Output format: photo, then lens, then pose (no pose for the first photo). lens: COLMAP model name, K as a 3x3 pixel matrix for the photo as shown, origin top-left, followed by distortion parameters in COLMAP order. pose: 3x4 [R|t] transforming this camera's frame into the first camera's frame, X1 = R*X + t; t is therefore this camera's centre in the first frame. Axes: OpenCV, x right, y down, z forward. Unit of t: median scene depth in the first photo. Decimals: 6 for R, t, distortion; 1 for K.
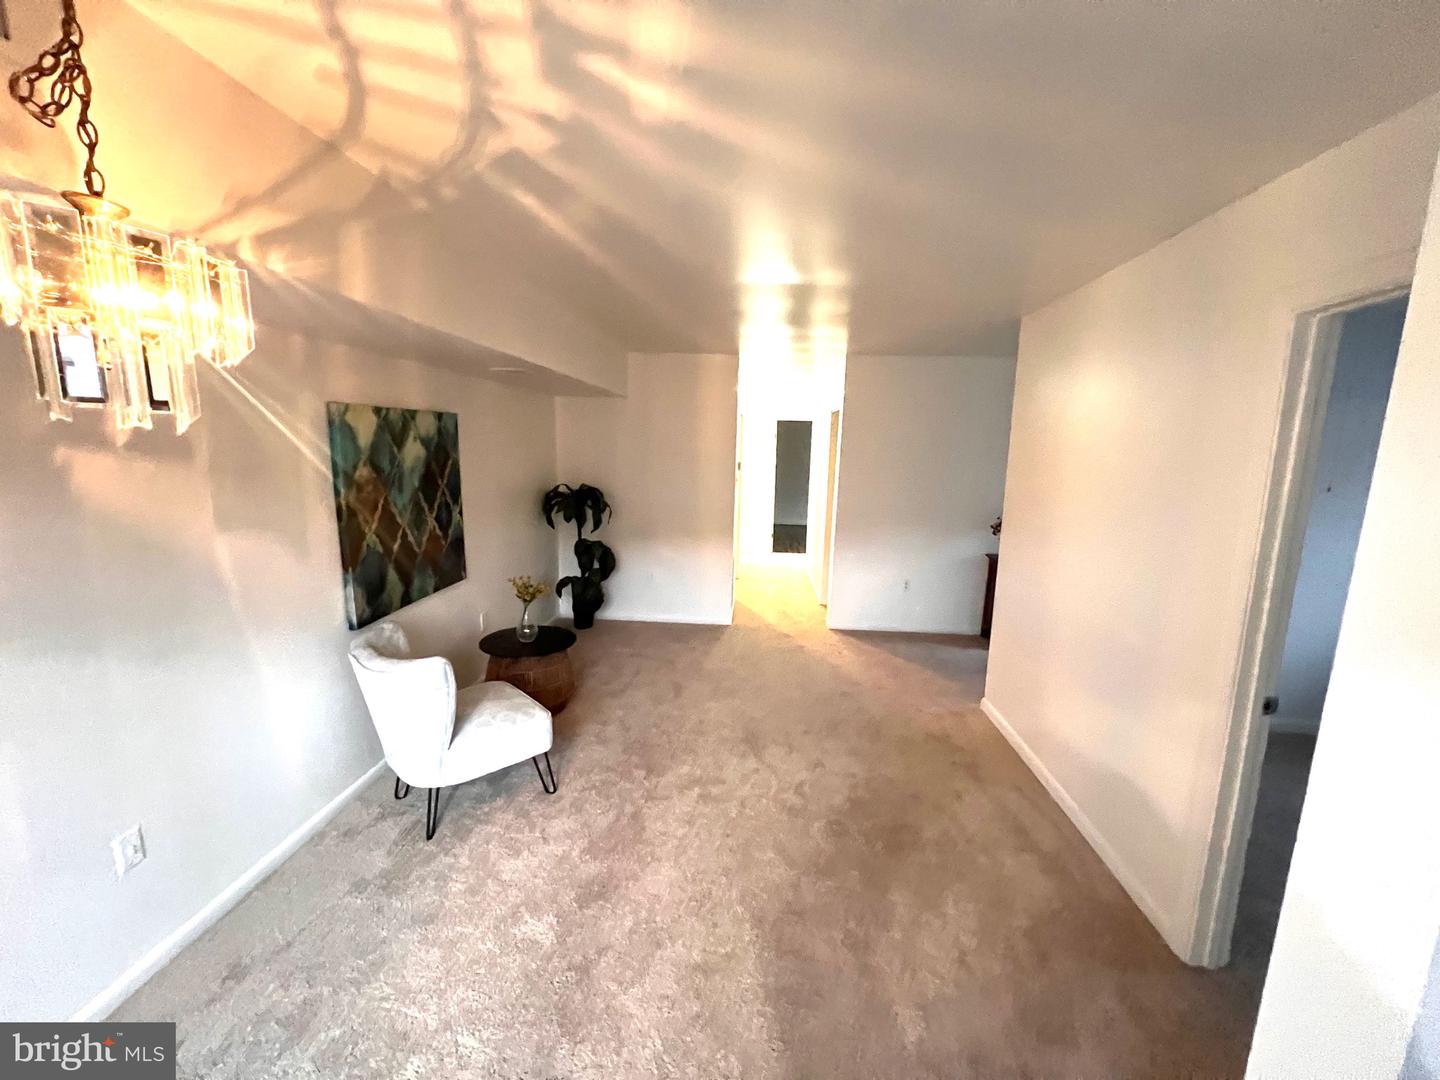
lens RADIAL K [[570.6, 0, 720.0], [0, 570.6, 540.0], [0, 0, 1]] dist [0.000557, -0.000157]
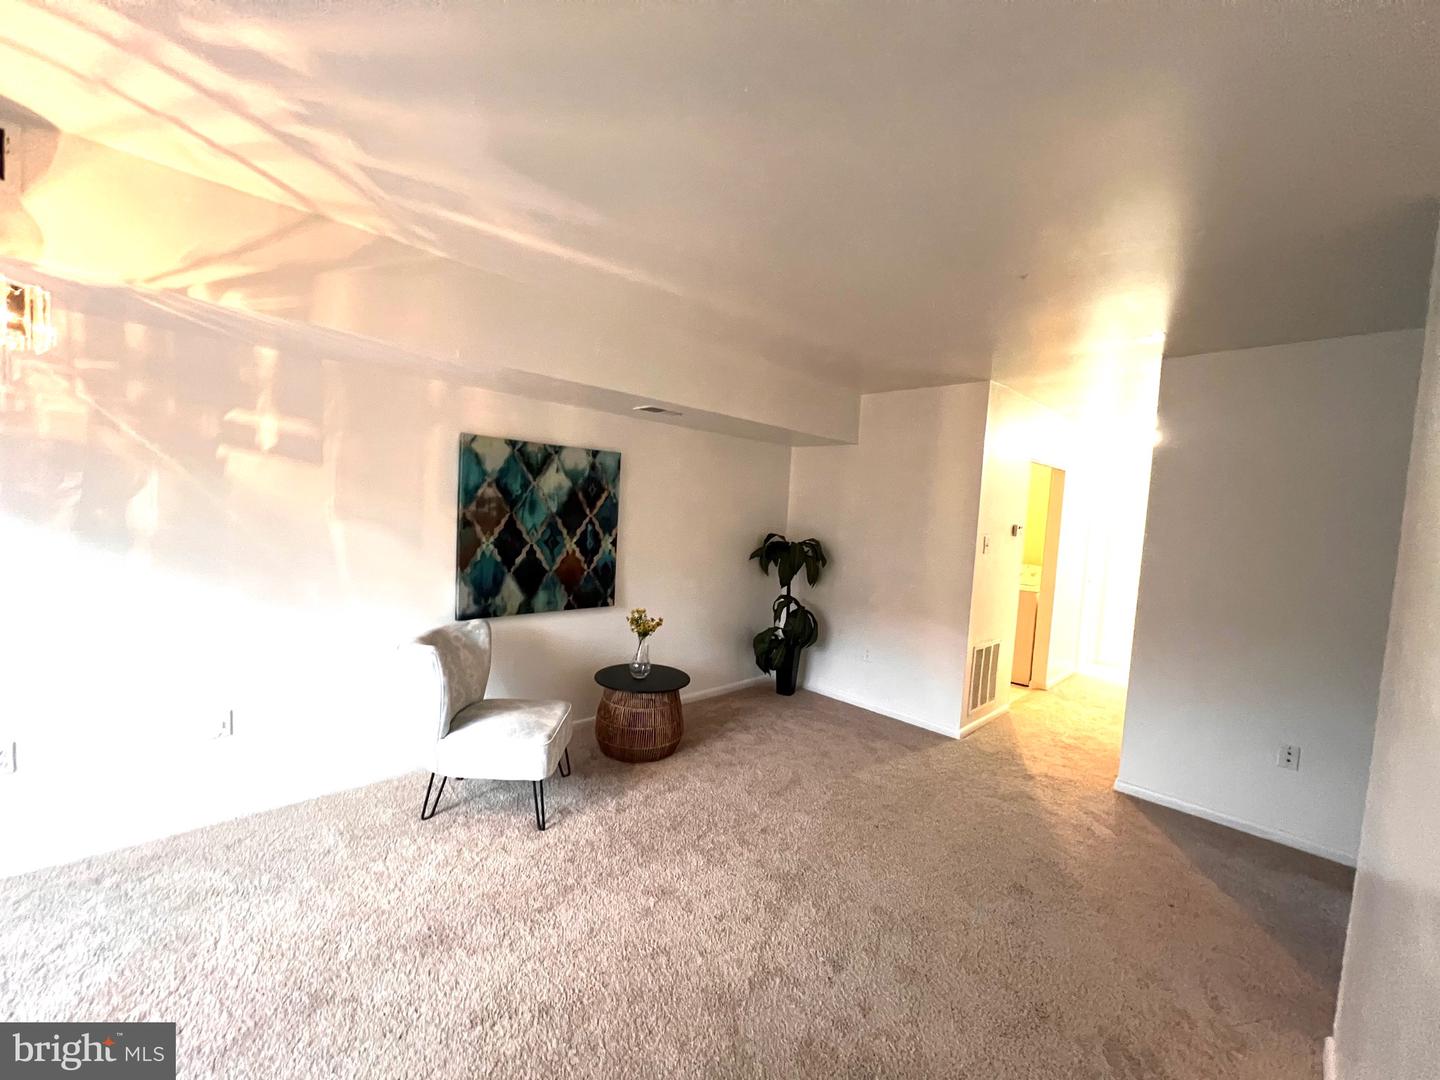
lens RADIAL K [[570.6, 0, 720.0], [0, 570.6, 540.0], [0, 0, 1]] dist [0.000557, -0.000157]
pose [[0.745189, 0.054842, -0.664594, 0.481749], [-0.151101, 0.984578, -0.088178, 0.012727], [0.649508, 0.166130, 0.741984, 0.384209]]
